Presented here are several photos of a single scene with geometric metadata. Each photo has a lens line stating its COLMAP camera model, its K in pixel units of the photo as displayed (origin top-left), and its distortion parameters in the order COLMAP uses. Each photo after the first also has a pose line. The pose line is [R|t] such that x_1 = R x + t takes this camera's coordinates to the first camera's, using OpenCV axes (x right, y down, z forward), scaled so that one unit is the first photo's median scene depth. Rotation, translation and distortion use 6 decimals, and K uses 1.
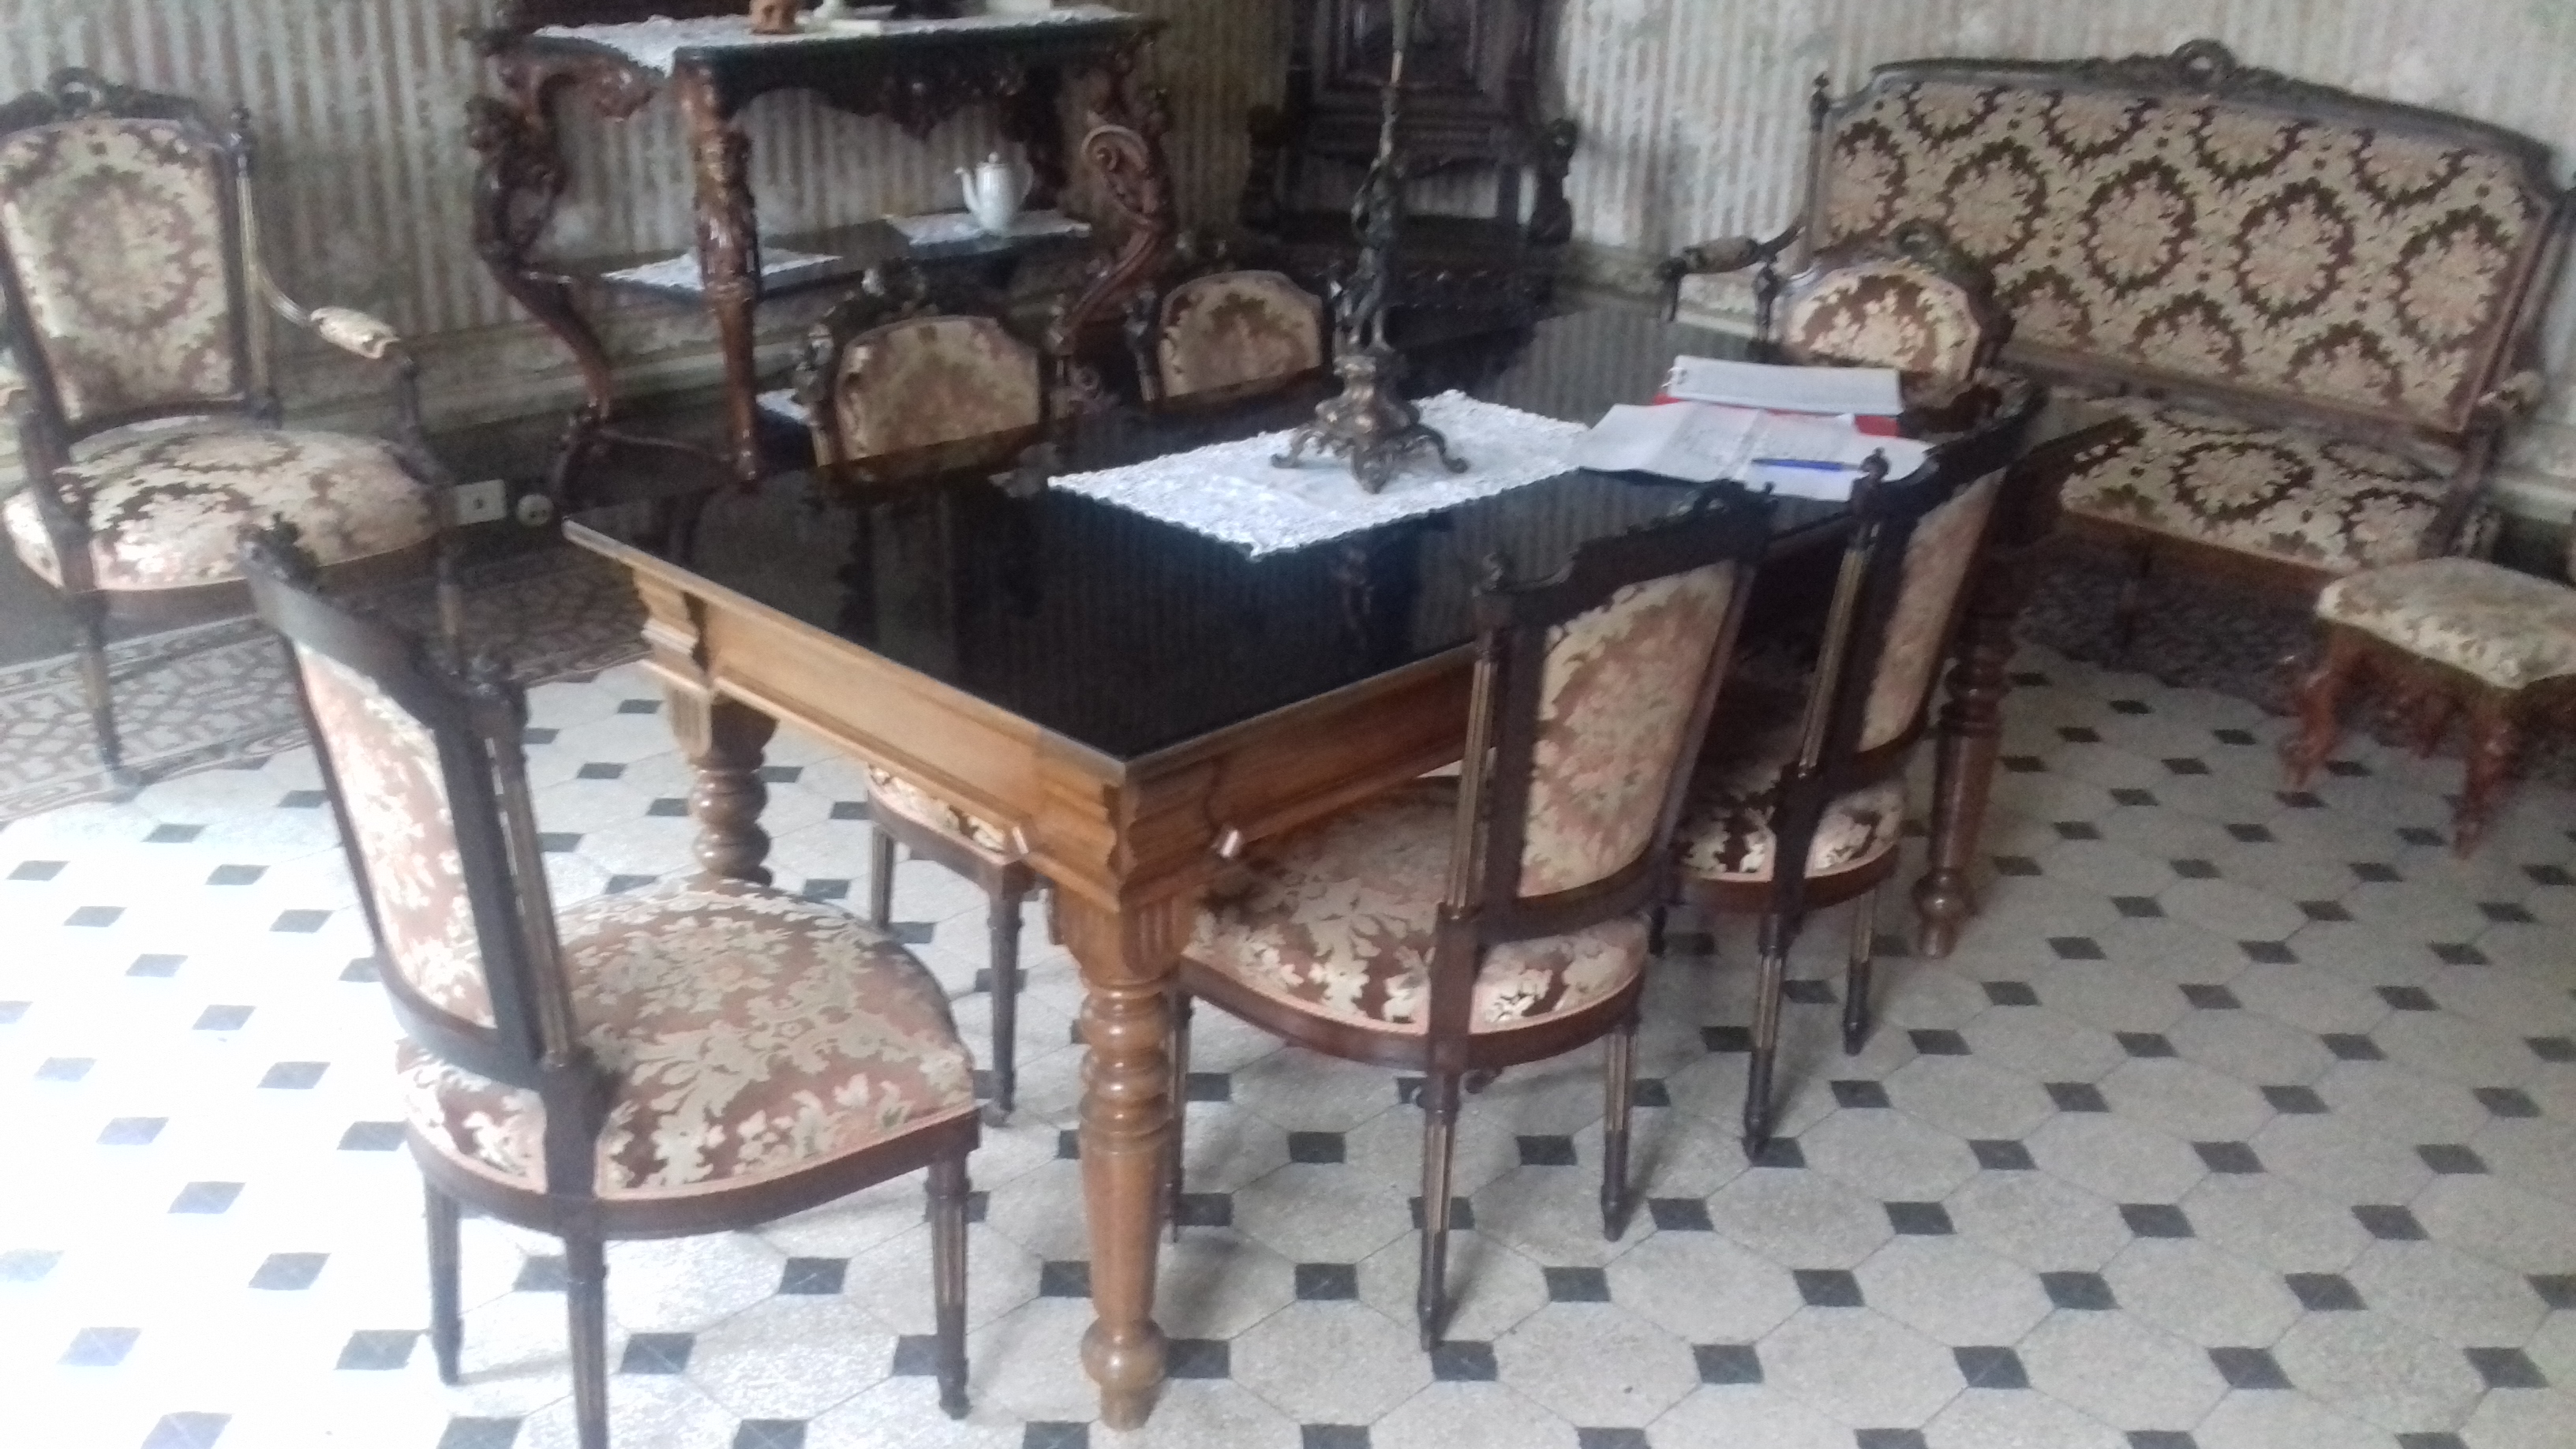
lens RADIAL K [[2300.9, 0, 1282.7], [0, 2300.9, 727.0], [0, 0, 1]] dist [0.029731, -0.061036]
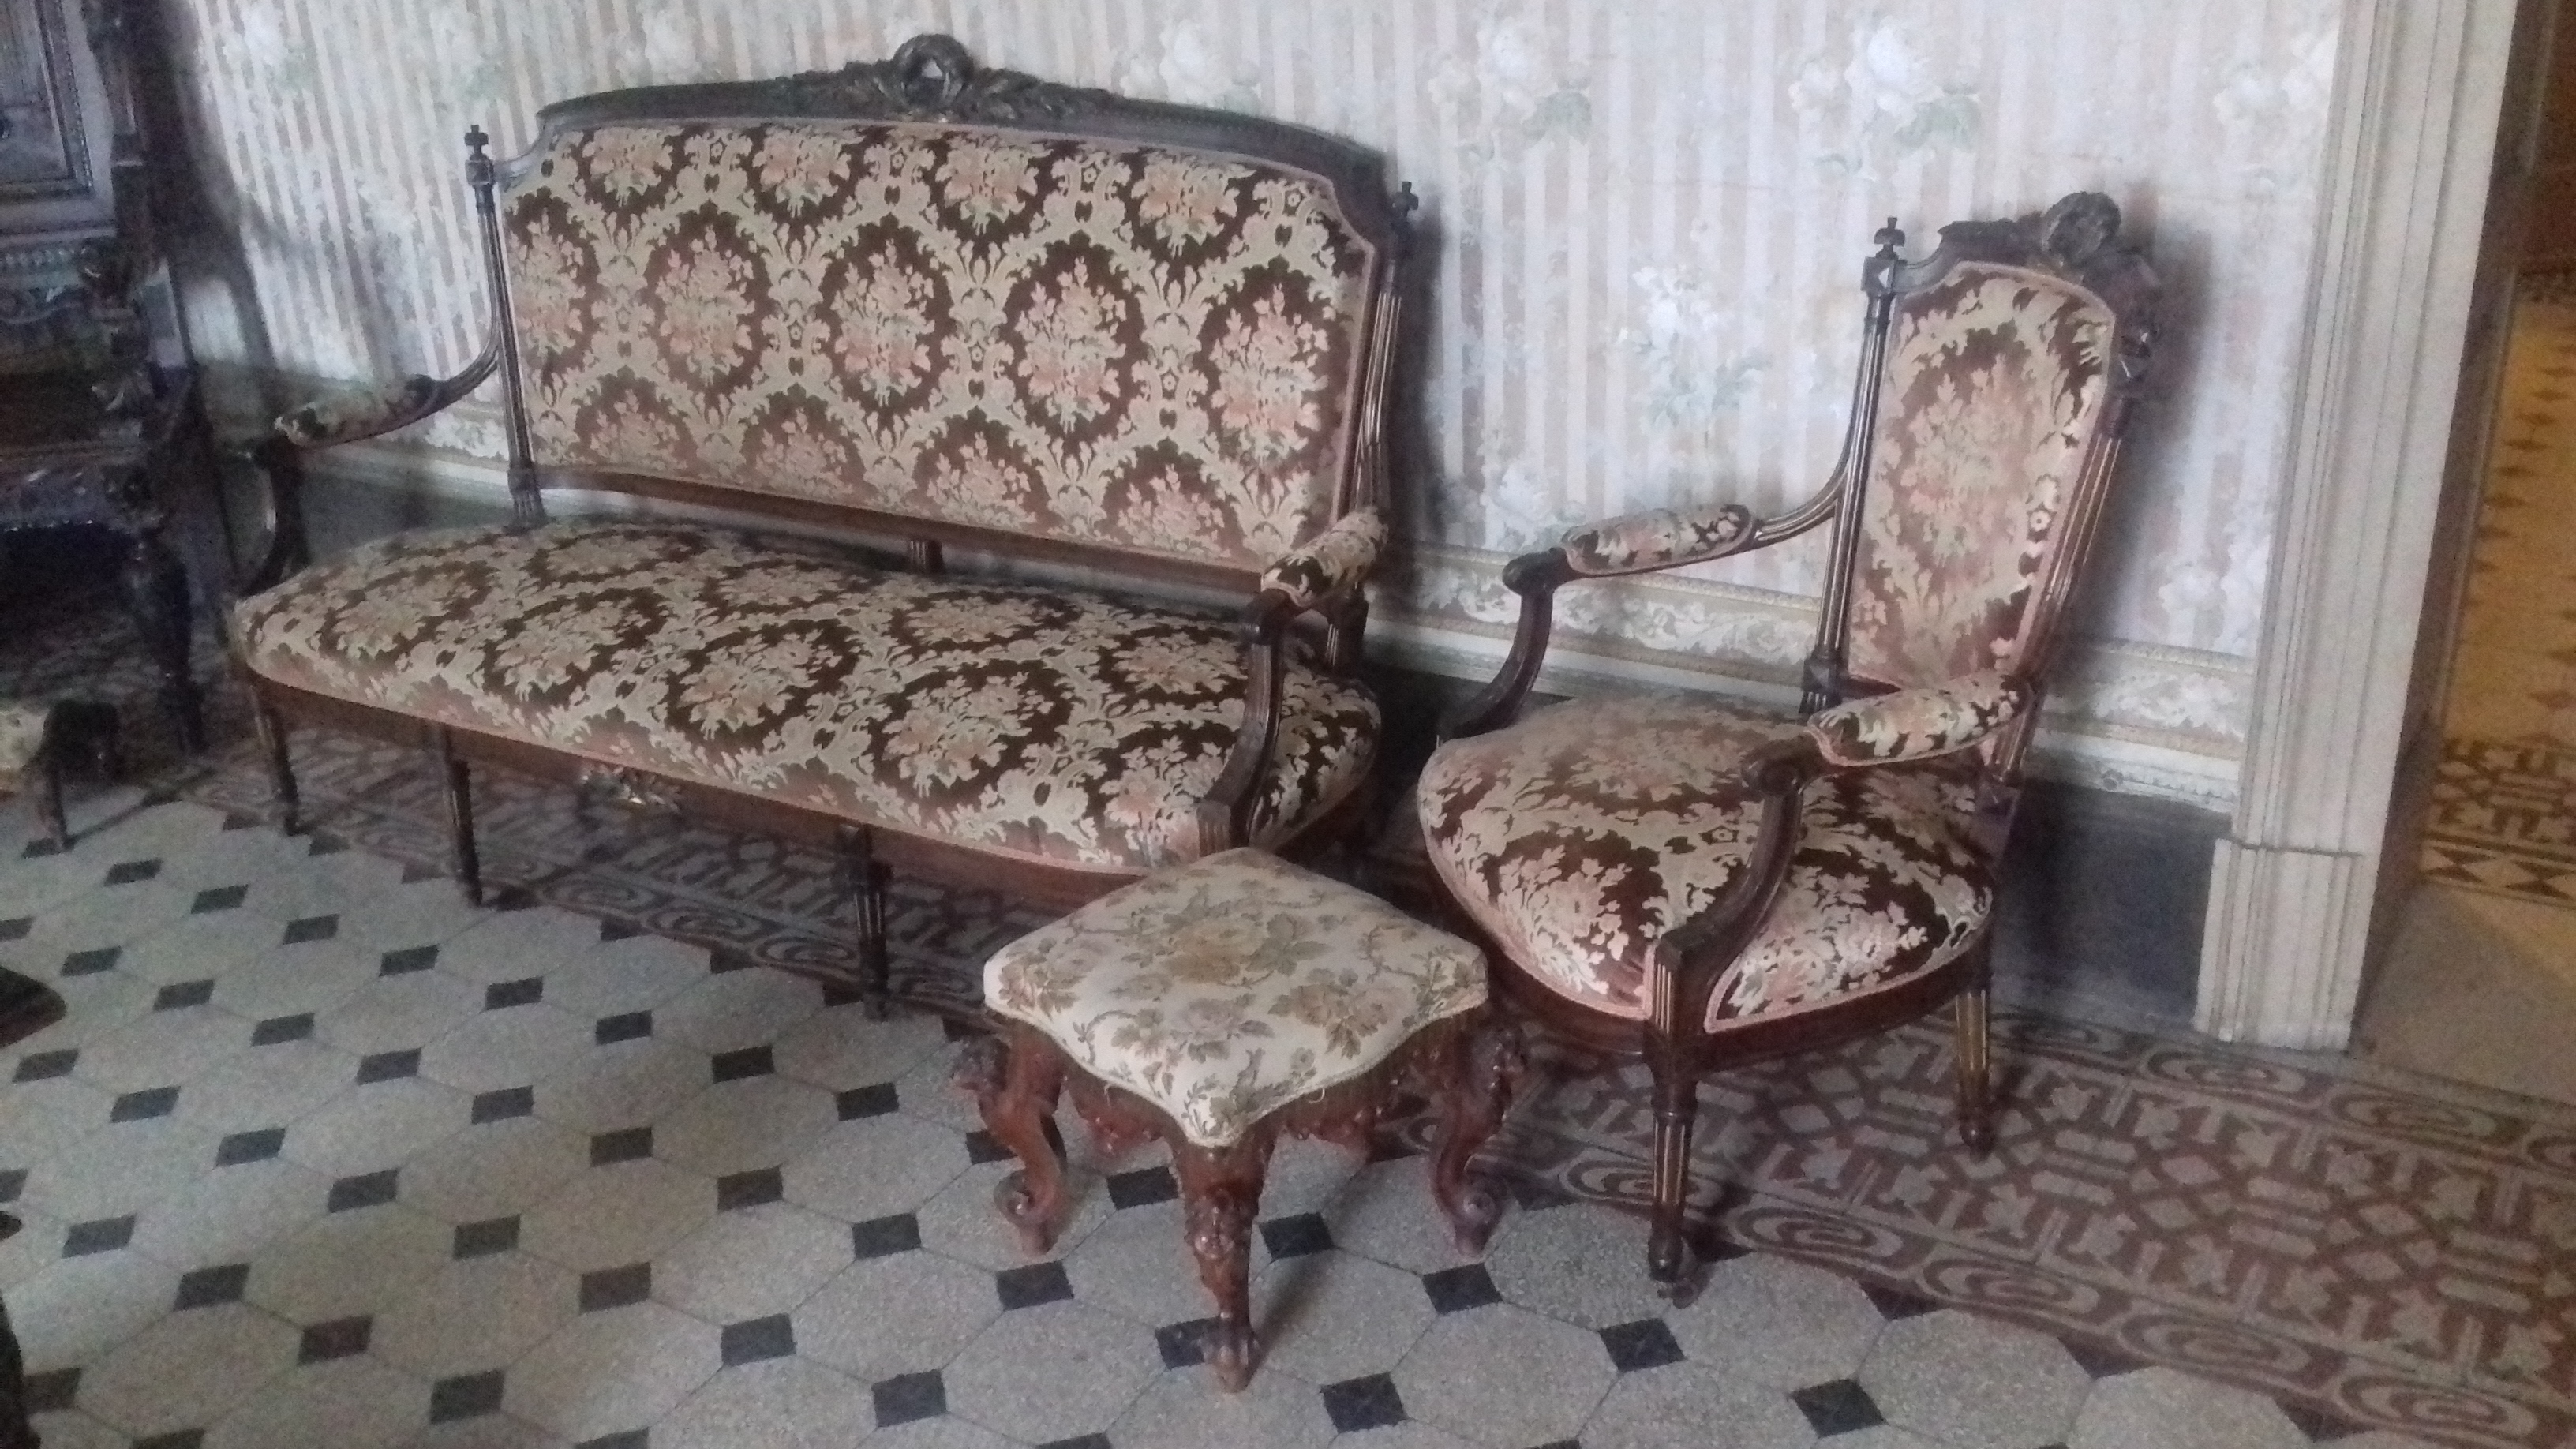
lens RADIAL K [[2300.9, 0, 1292.8], [0, 2300.9, 727.0], [0, 0, 1]] dist [0.029731, -0.061036]
pose [[0.973453, -0.158462, 0.165162, 0.374049], [0.153581, 0.987243, 0.042002, -0.114941], [-0.169711, -0.015521, 0.985372, 0.329299]]
